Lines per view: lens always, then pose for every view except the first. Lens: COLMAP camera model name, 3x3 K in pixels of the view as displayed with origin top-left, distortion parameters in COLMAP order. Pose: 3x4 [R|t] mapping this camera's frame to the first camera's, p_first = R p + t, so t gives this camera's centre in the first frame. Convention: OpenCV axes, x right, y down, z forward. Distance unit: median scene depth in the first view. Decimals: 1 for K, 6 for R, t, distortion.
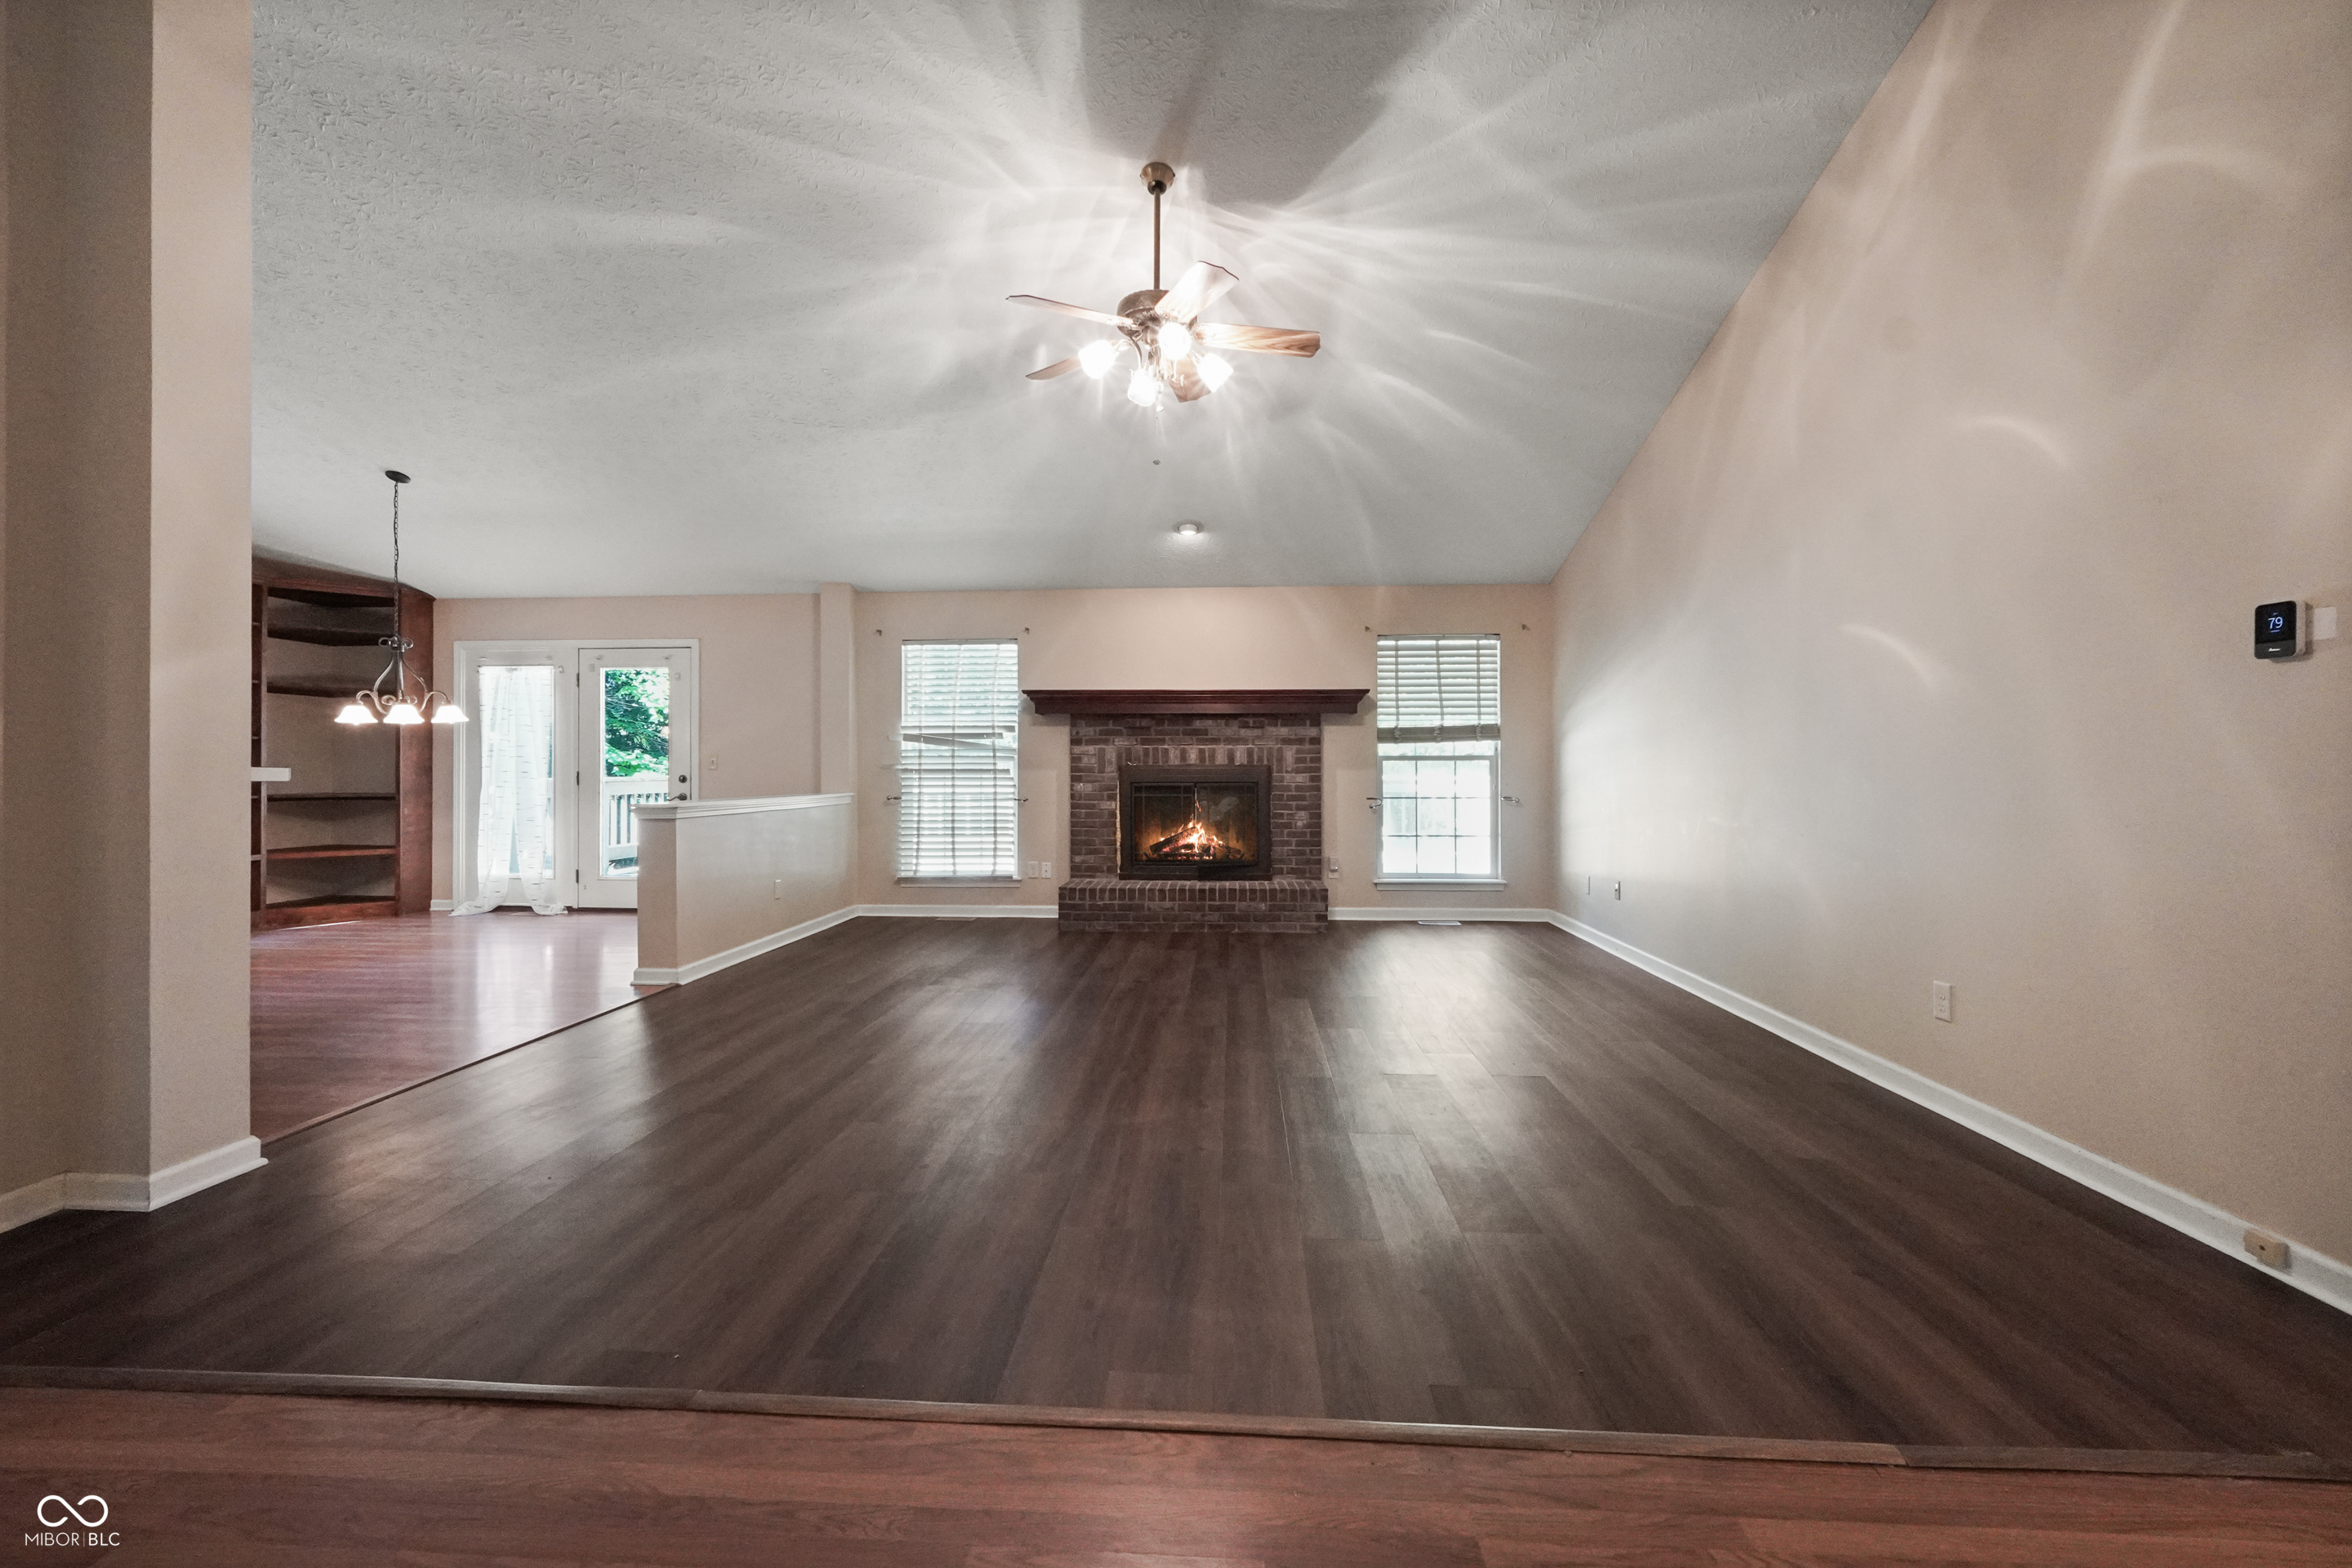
lens RADIAL K [[993.1, 0, 1167.9], [0, 993.1, 767.5], [0, 0, 1]] dist [-0.010238, 0.000255]
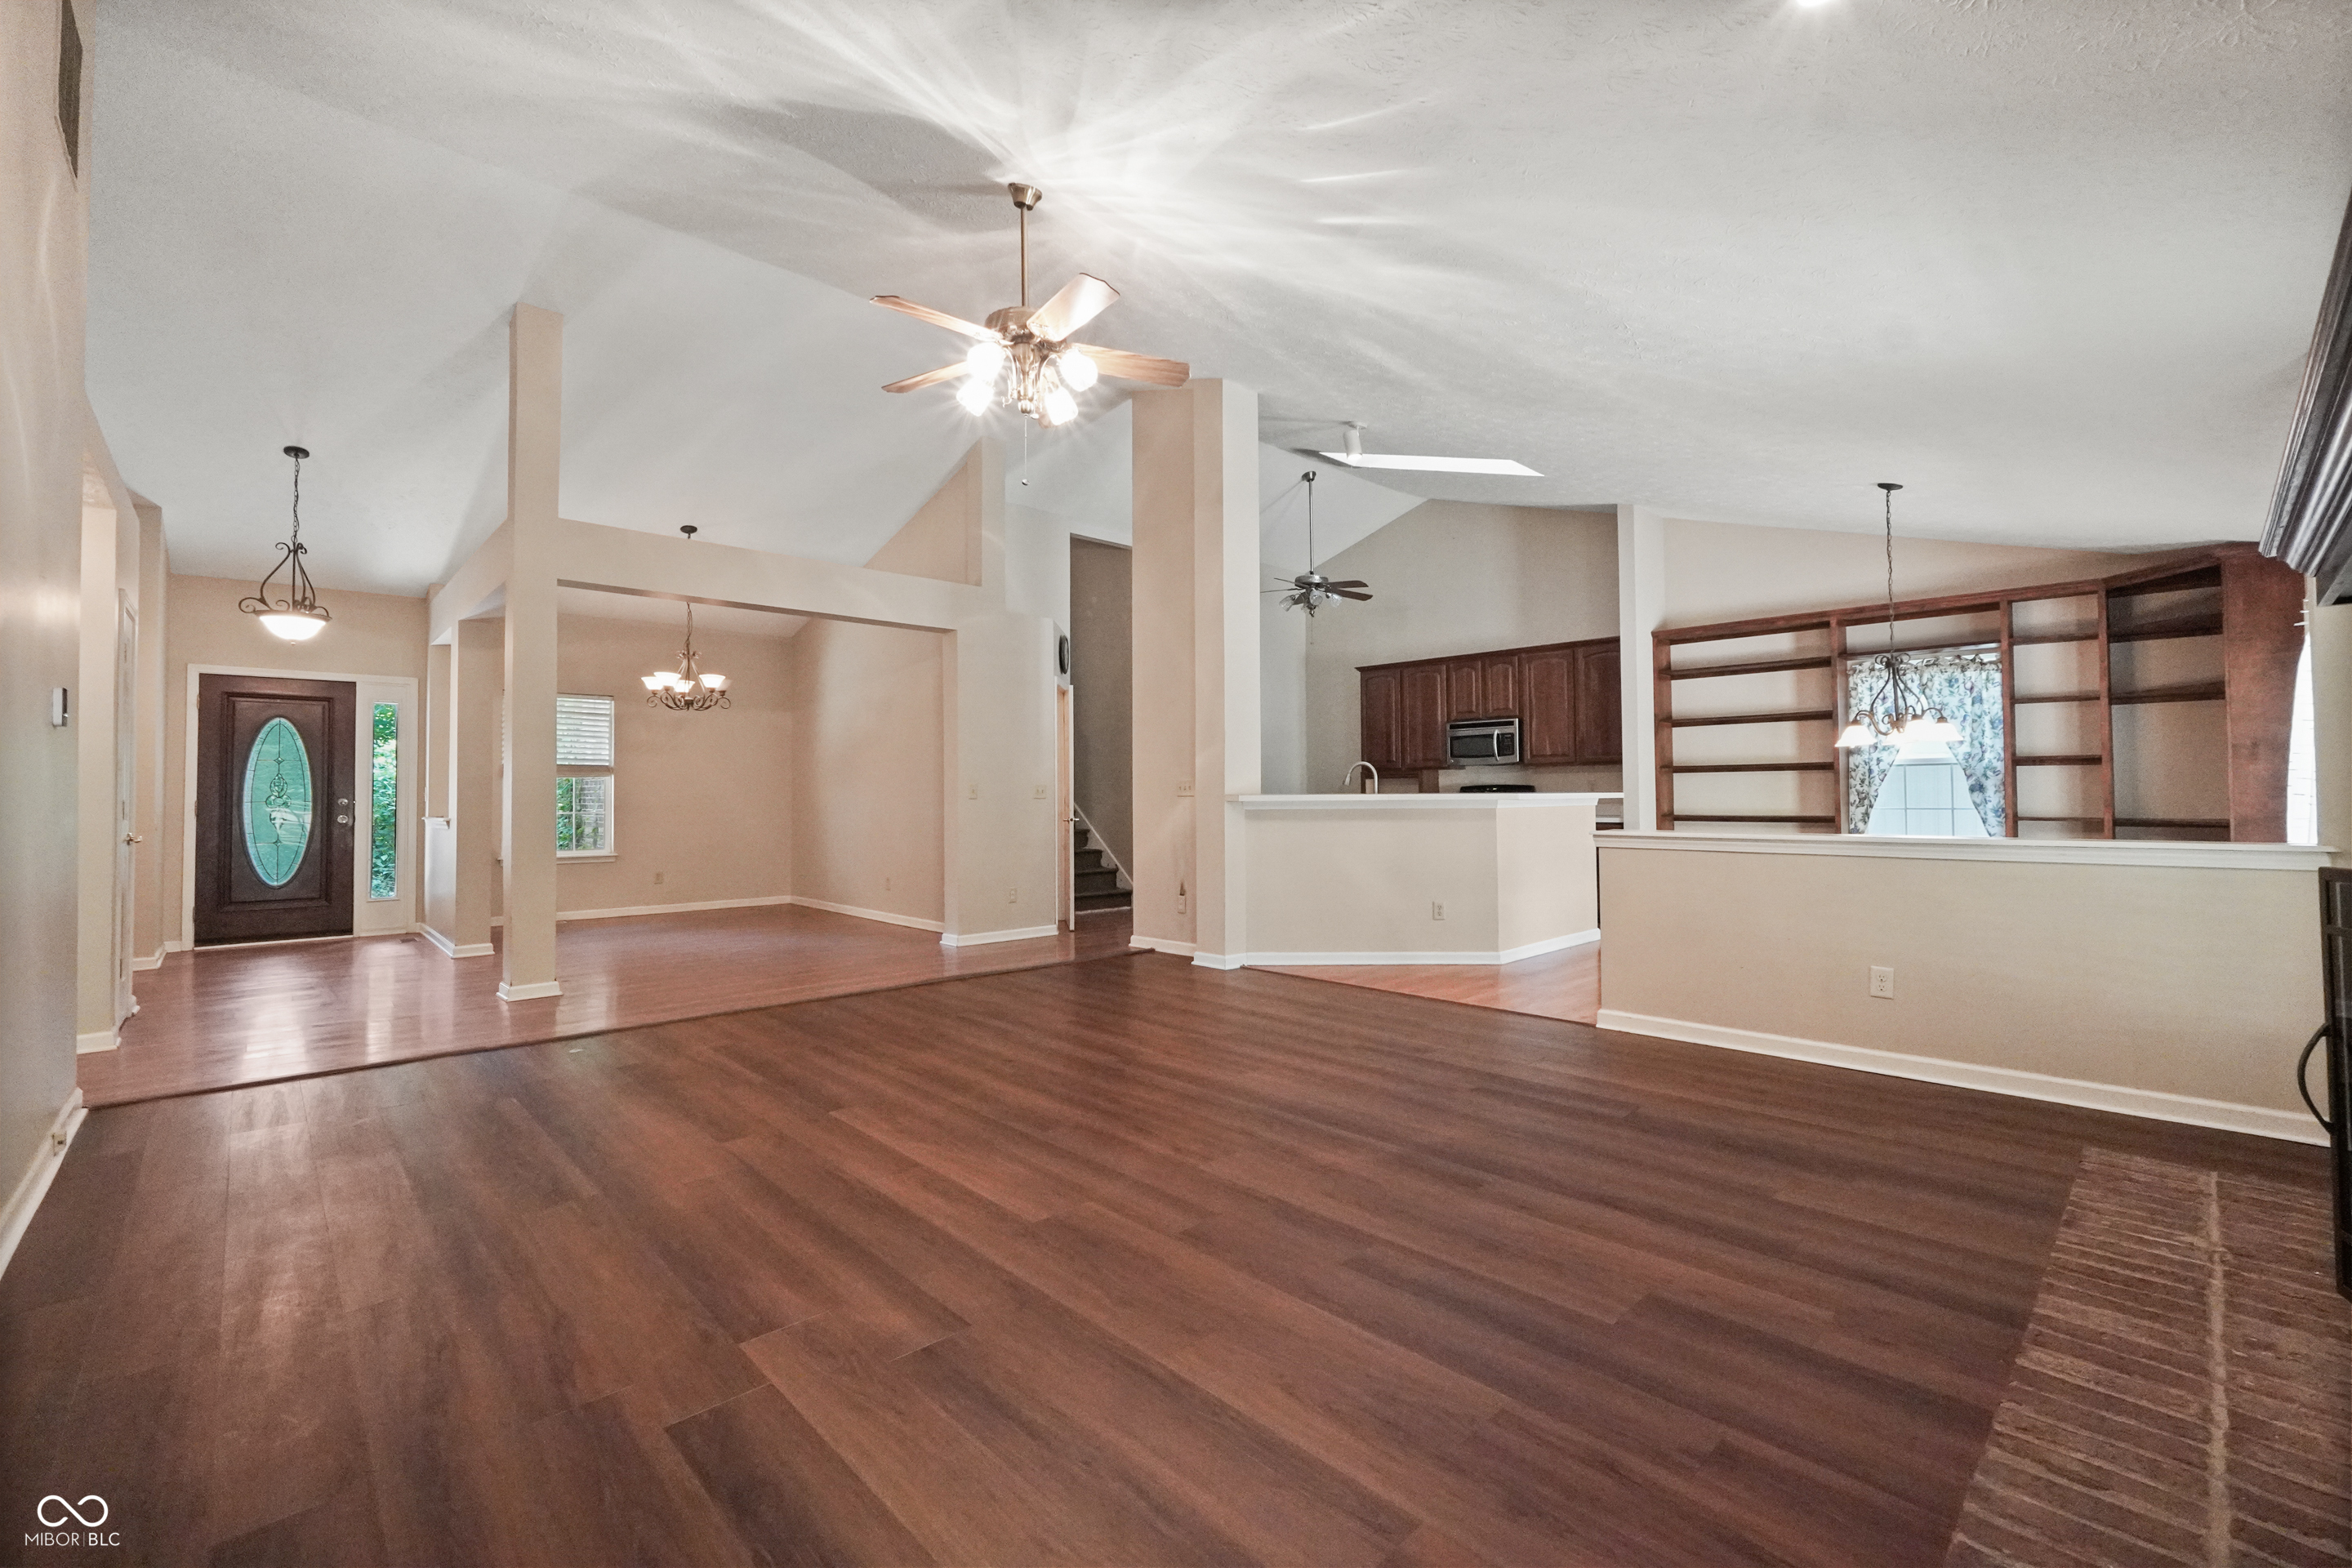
lens RADIAL K [[990.4, 0, 1174.0], [0, 990.4, 774.8], [0, 0, 1]] dist [-0.012318, 0.000264]
pose [[-0.677633, -0.012322, -0.735297, 0.320349], [0.005927, 0.999736, -0.022216, 0.001672], [0.735377, -0.019412, -0.677380, 0.940396]]
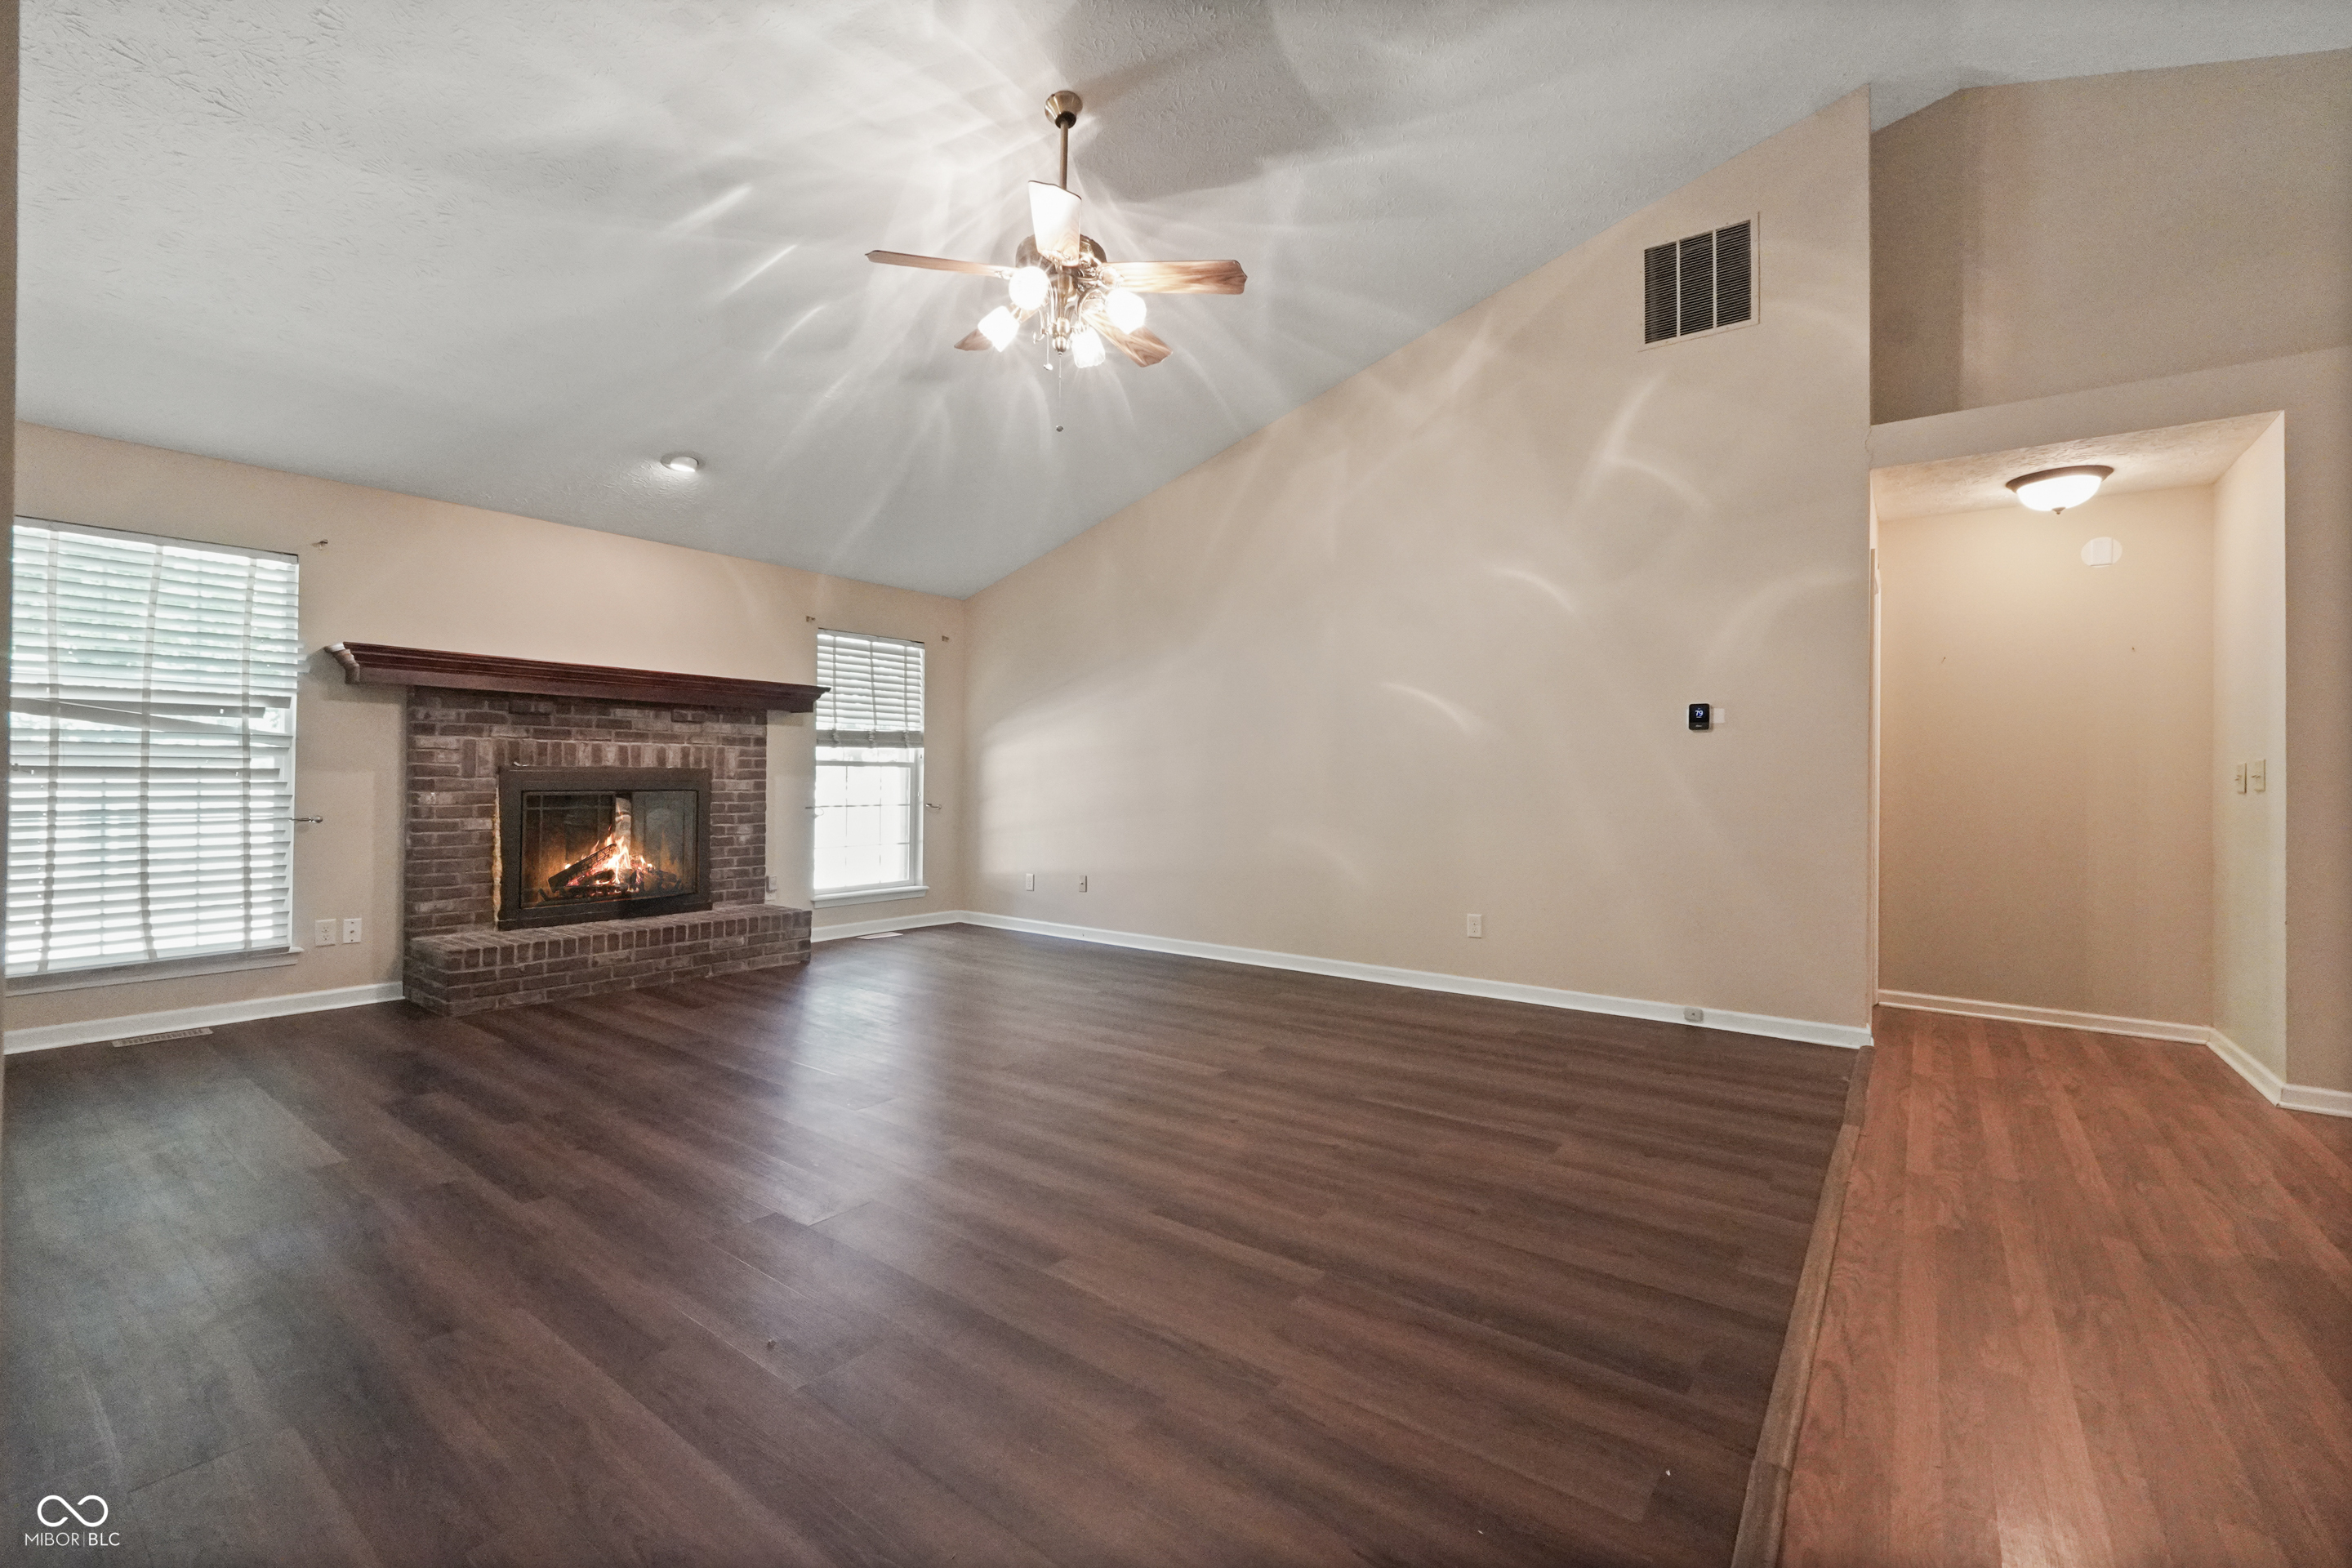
lens RADIAL K [[990.4, 0, 1174.0], [0, 990.4, 774.8], [0, 0, 1]] dist [-0.012318, 0.000264]
pose [[0.549437, 0.009533, 0.835481, -0.366642], [-0.011145, 0.999930, -0.004079, 0.001405], [-0.835461, -0.007070, 0.549505, 0.229779]]
